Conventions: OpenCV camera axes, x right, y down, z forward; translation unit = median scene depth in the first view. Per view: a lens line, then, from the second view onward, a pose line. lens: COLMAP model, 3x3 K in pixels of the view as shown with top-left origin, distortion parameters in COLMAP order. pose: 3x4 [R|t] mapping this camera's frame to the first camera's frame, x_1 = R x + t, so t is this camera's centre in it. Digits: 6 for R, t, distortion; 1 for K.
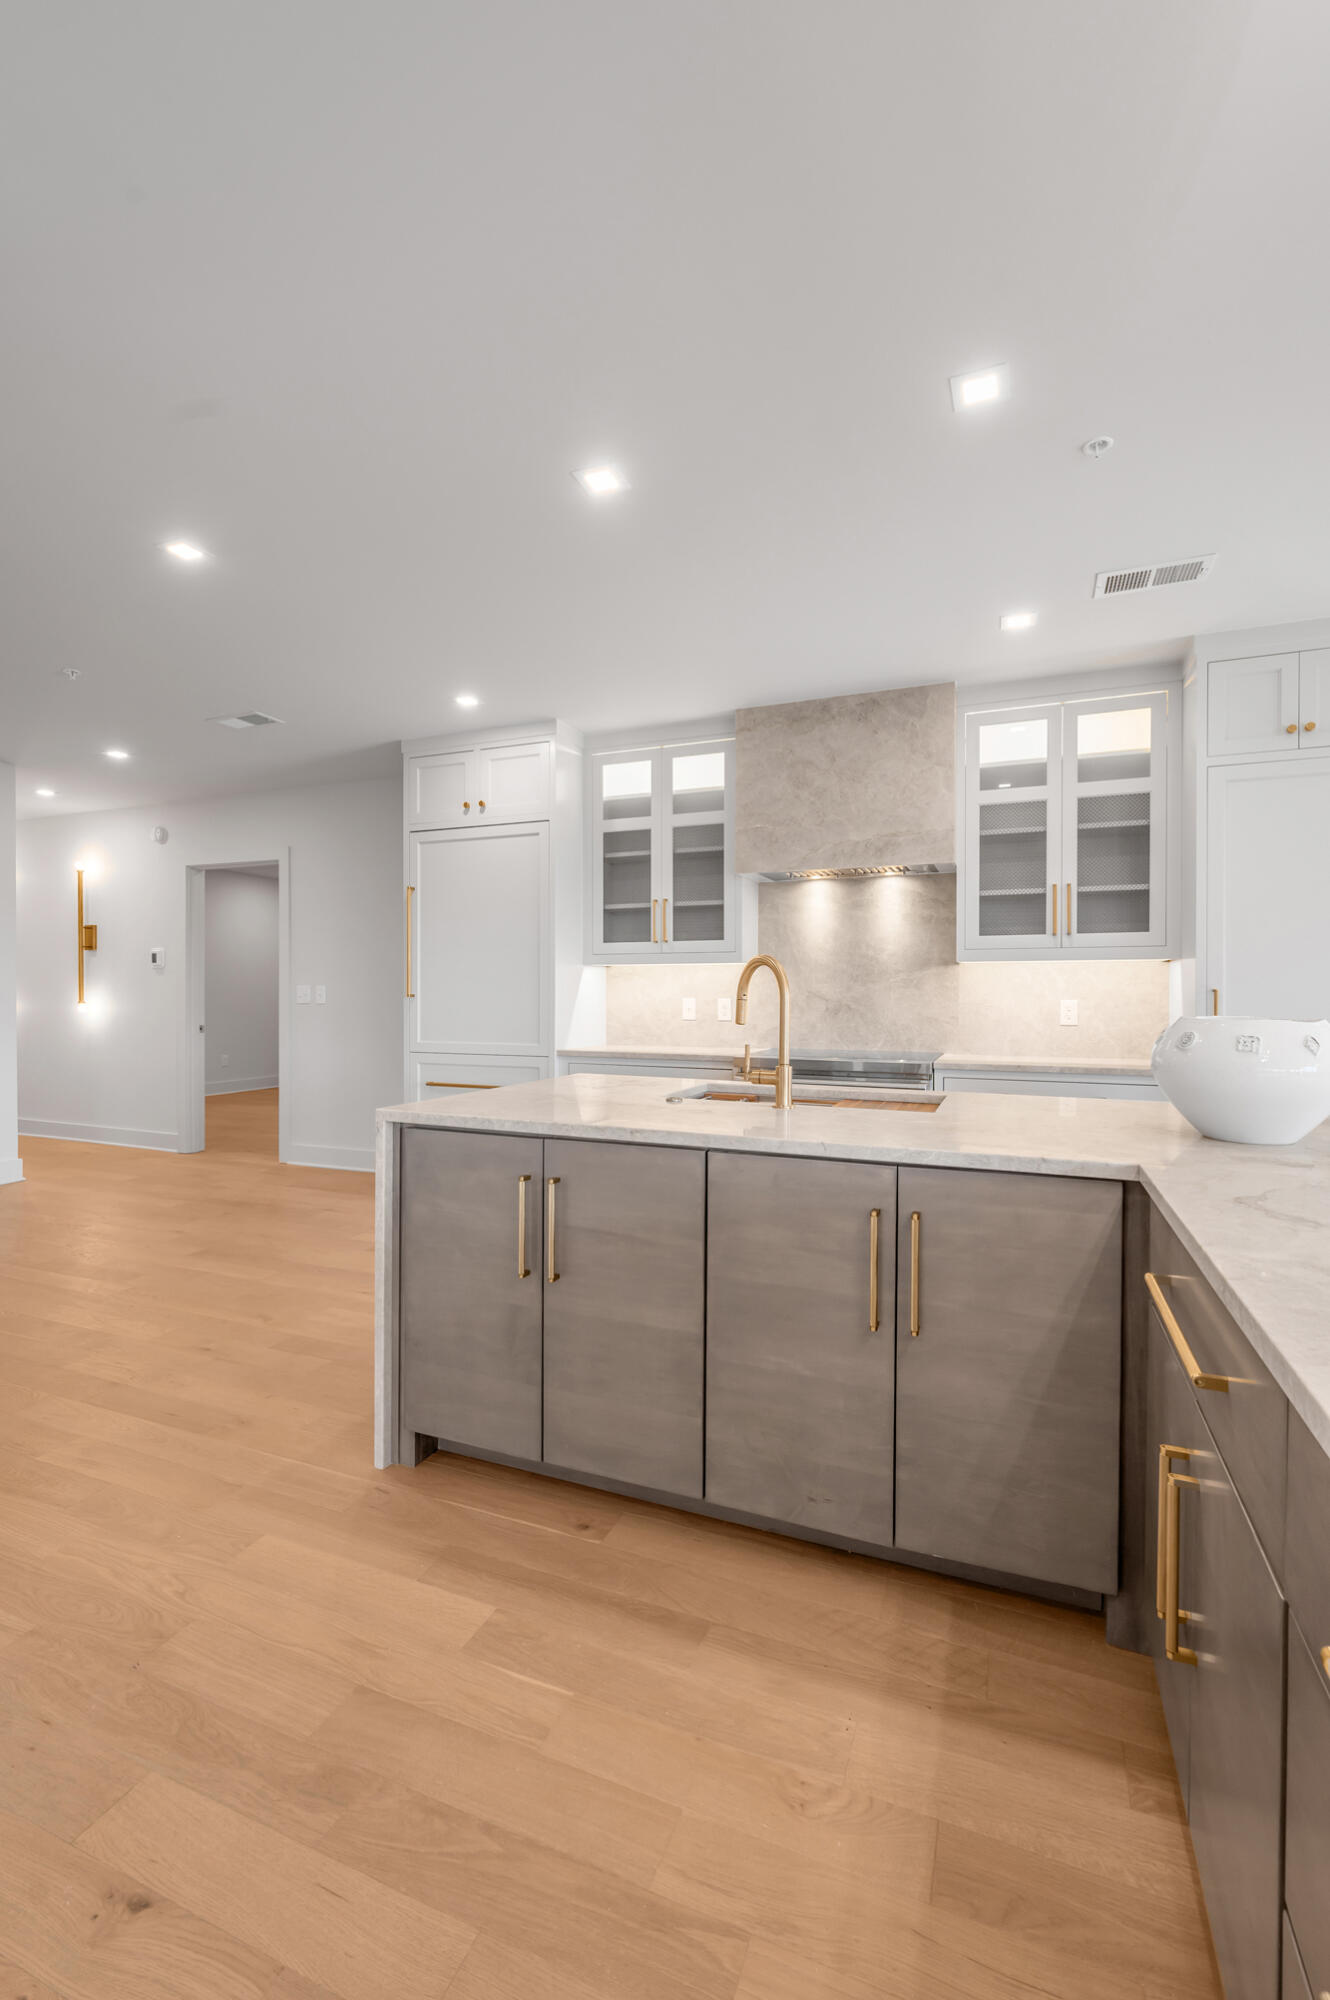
lens RADIAL K [[873.4, 0, 662.4], [0, 873.4, 1004.0], [0, 0, 1]] dist [-0.001694, -0.000405]
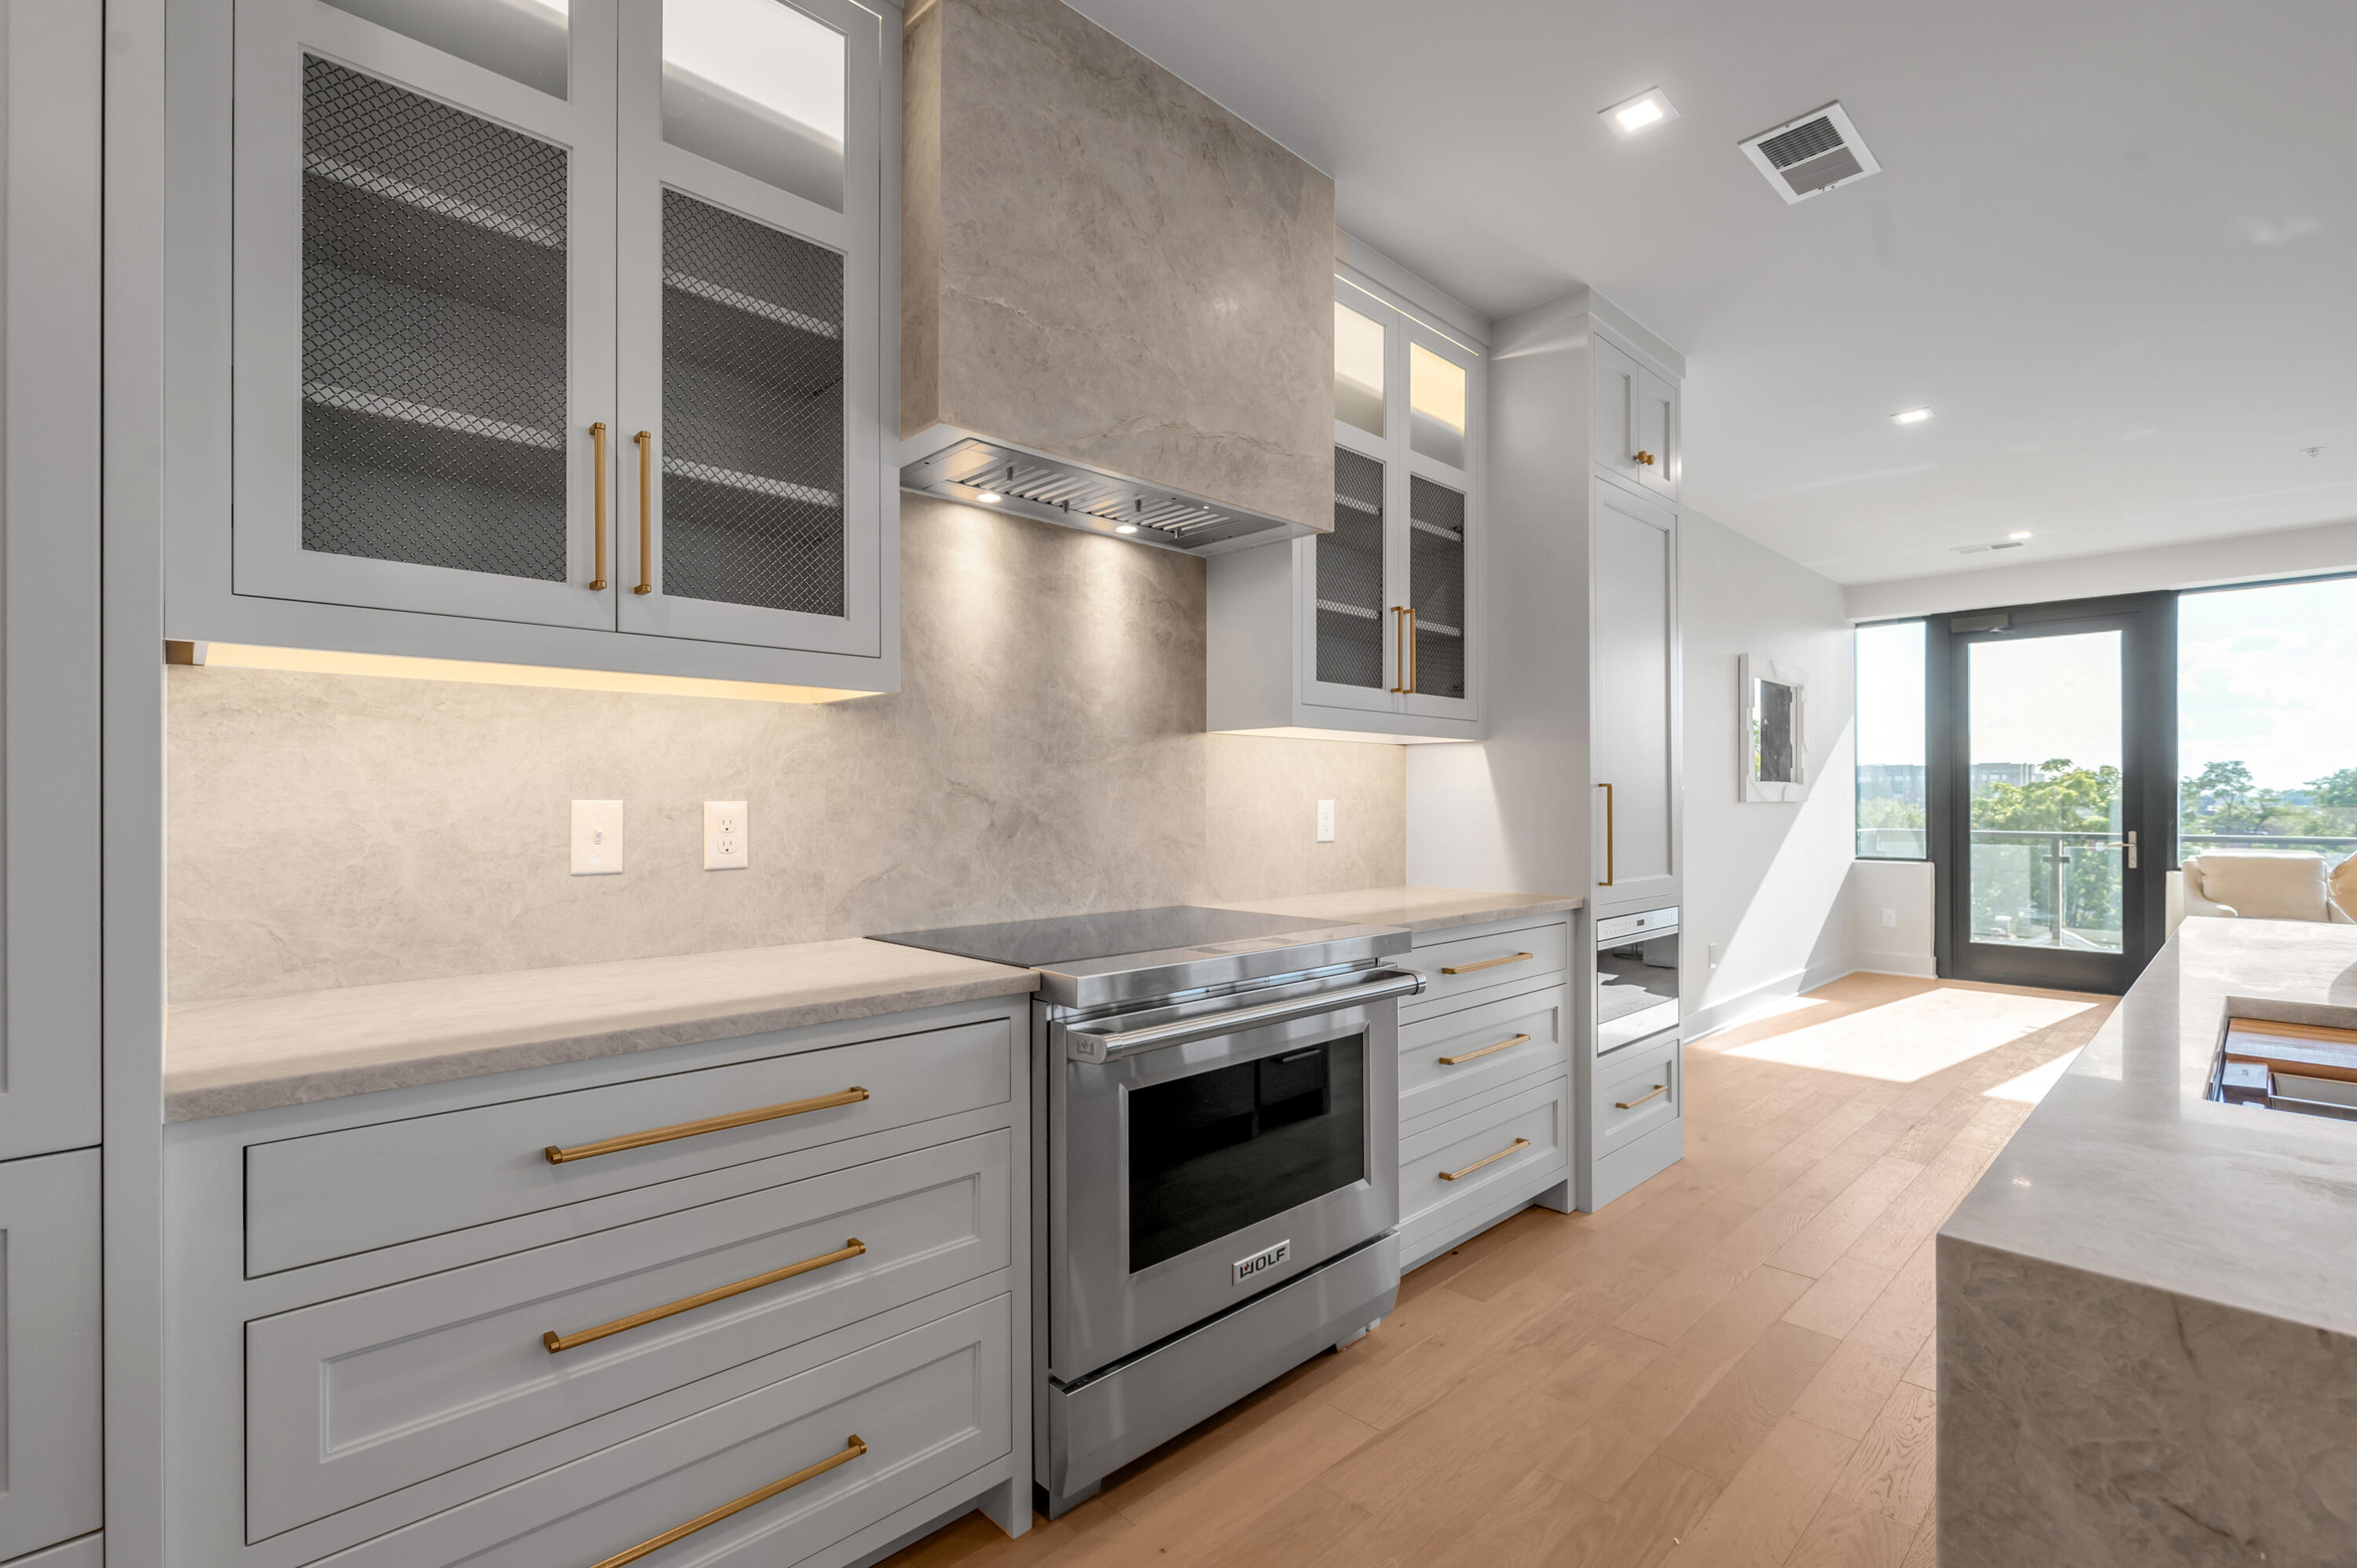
lens RADIAL K [[1050.4, 0, 1178.0], [0, 1050.4, 800.3], [0, 0, 1]] dist [-0.002788, -0.000315]
pose [[0.402013, -0.002070, 0.915632, -0.233801], [0.013002, 0.999910, -0.003448, -0.003090], [-0.915542, 0.013291, 0.402003, 0.732101]]
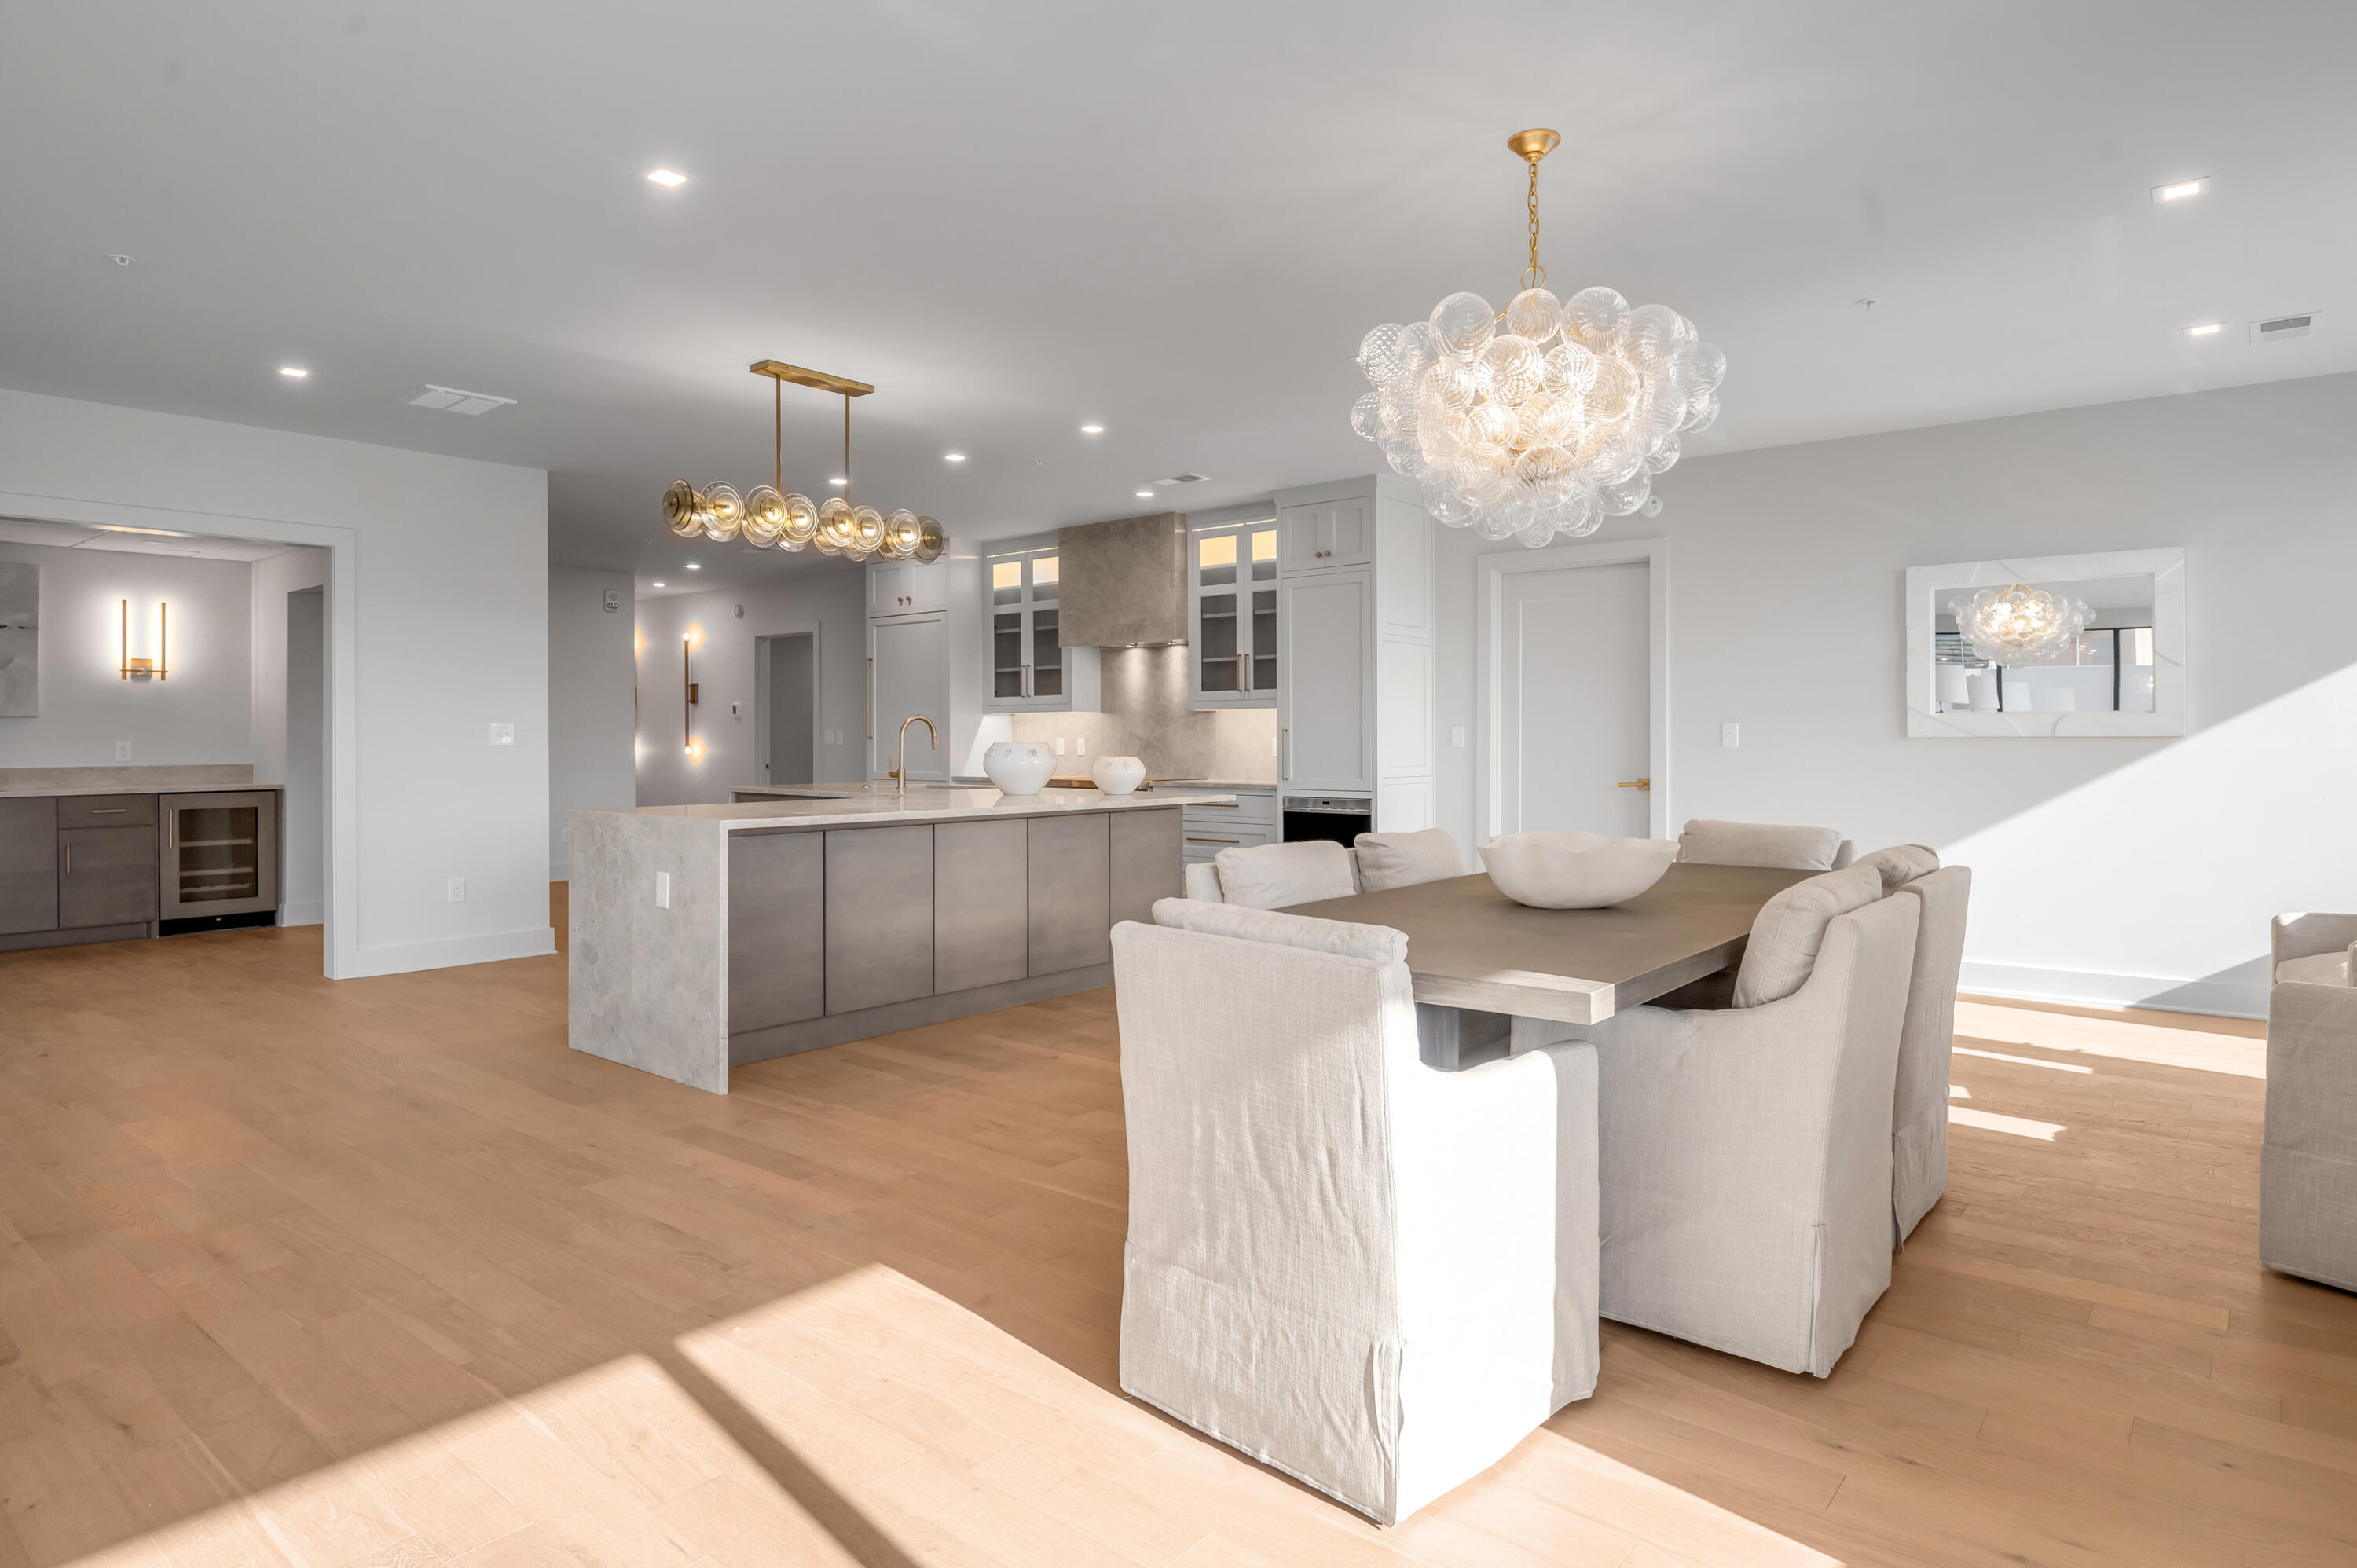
lens RADIAL K [[1334.8, 0, 1172.7], [0, 1334.8, 740.4], [0, 0, 1]] dist [-0.007341, -0.001724]
pose [[0.953821, -0.005457, -0.300327, 0.850175], [0.001922, 0.999925, -0.012064, 0.022178], [0.300370, 0.010930, 0.953760, -0.912472]]
